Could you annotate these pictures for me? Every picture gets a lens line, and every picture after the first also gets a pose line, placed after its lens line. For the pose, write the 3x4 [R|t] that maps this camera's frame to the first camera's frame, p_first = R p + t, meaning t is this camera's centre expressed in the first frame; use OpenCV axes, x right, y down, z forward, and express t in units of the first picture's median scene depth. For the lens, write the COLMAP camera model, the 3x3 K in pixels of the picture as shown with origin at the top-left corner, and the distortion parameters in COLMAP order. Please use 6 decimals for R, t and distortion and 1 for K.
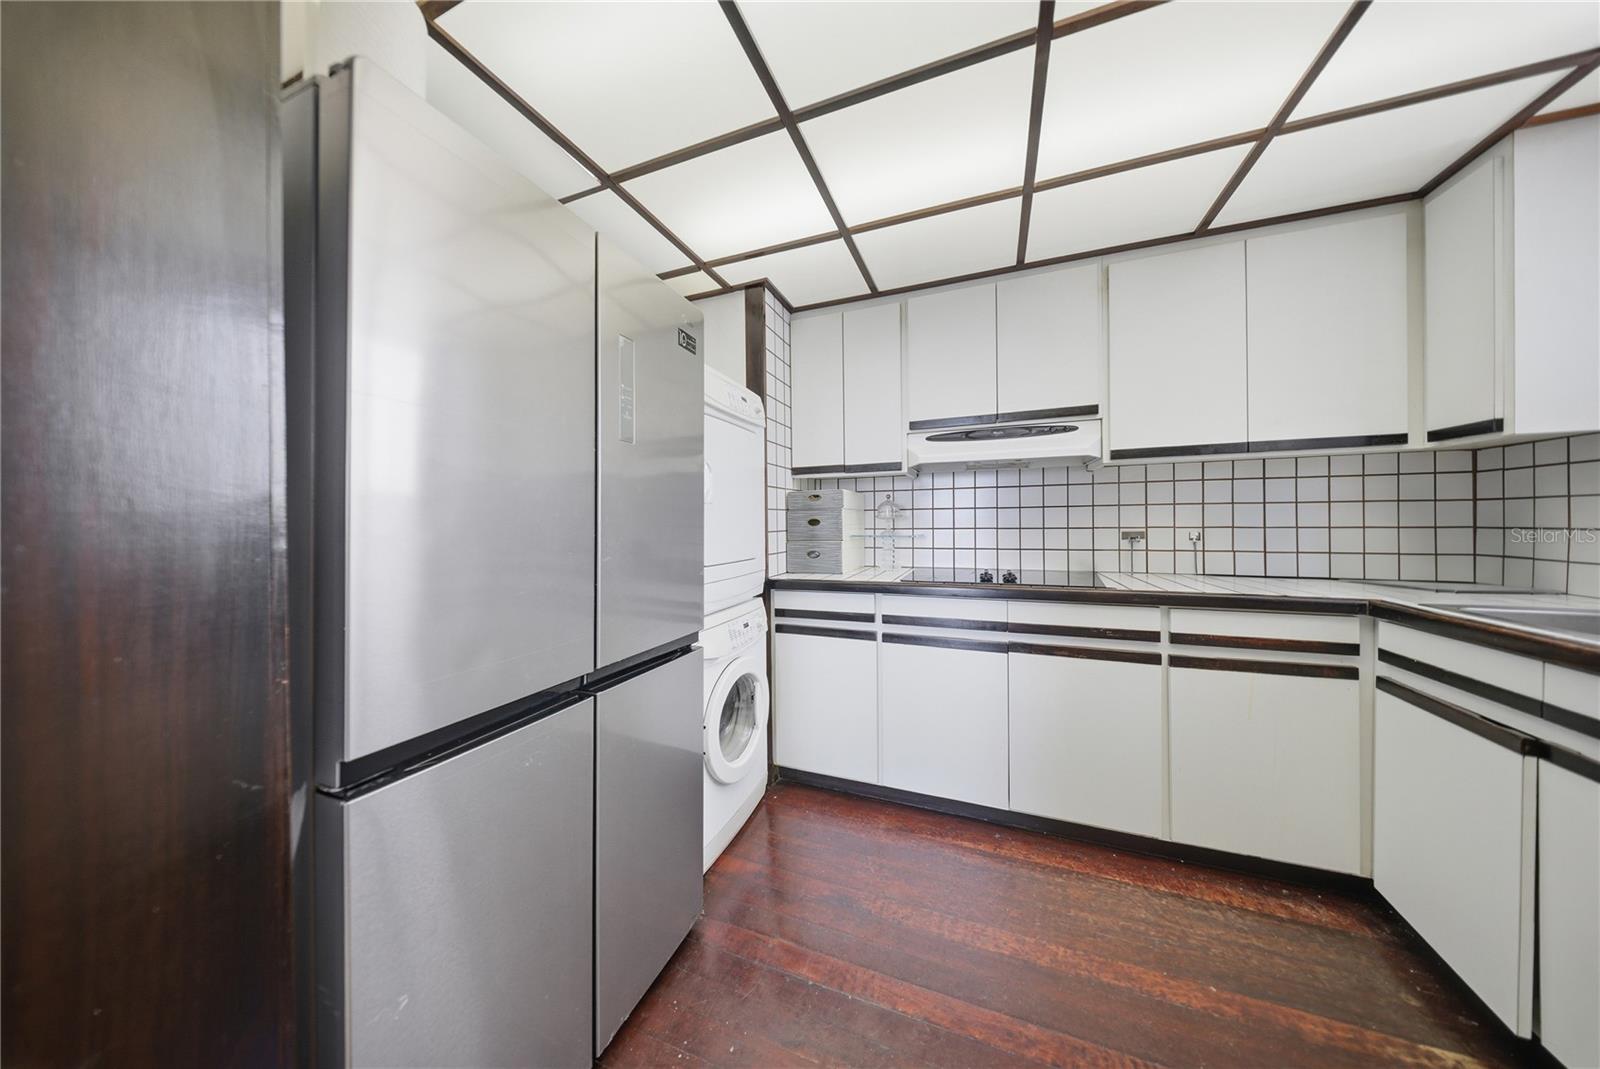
lens RADIAL K [[486.5, 0, 806.3], [0, 486.5, 527.0], [0, 0, 1]] dist [-0.000904, -0.001410]
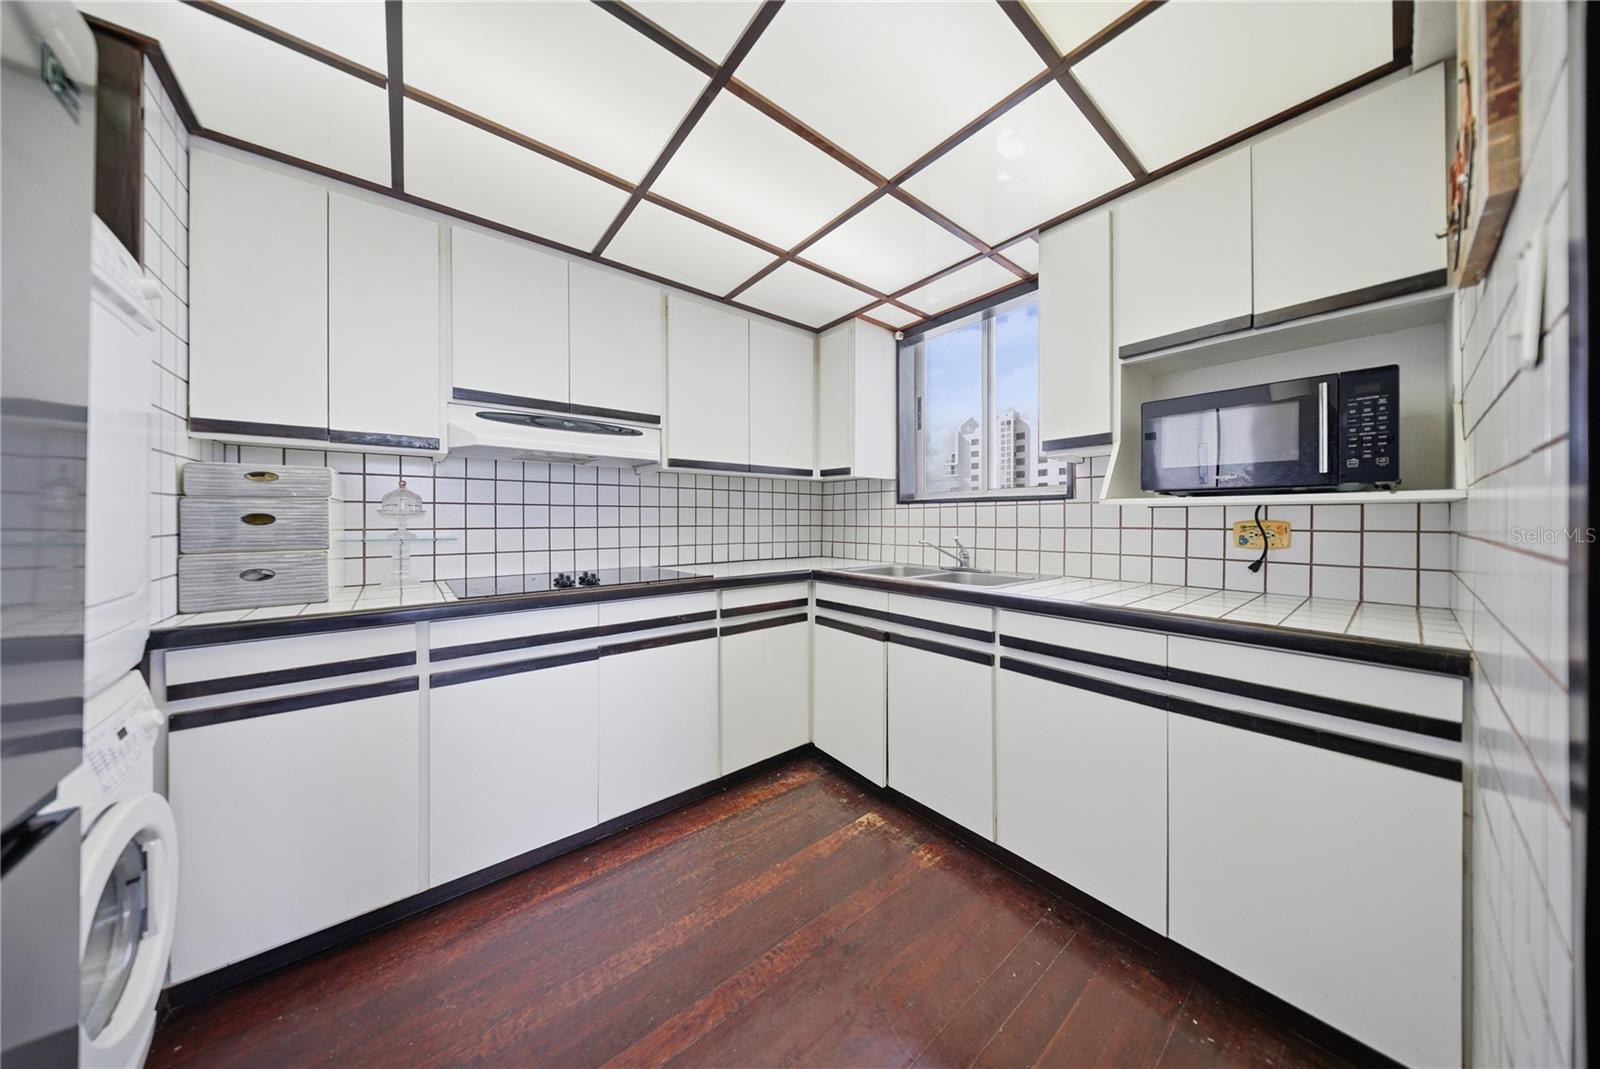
lens RADIAL K [[486.5, 0, 810.5], [0, 486.5, 521.6], [0, 0, 1]] dist [-0.000904, -0.001410]
pose [[0.475099, 0.004974, 0.879918, -0.220089], [0.002610, 0.999972, -0.007062, -0.001186], [-0.879928, 0.005652, 0.475073, 0.178090]]
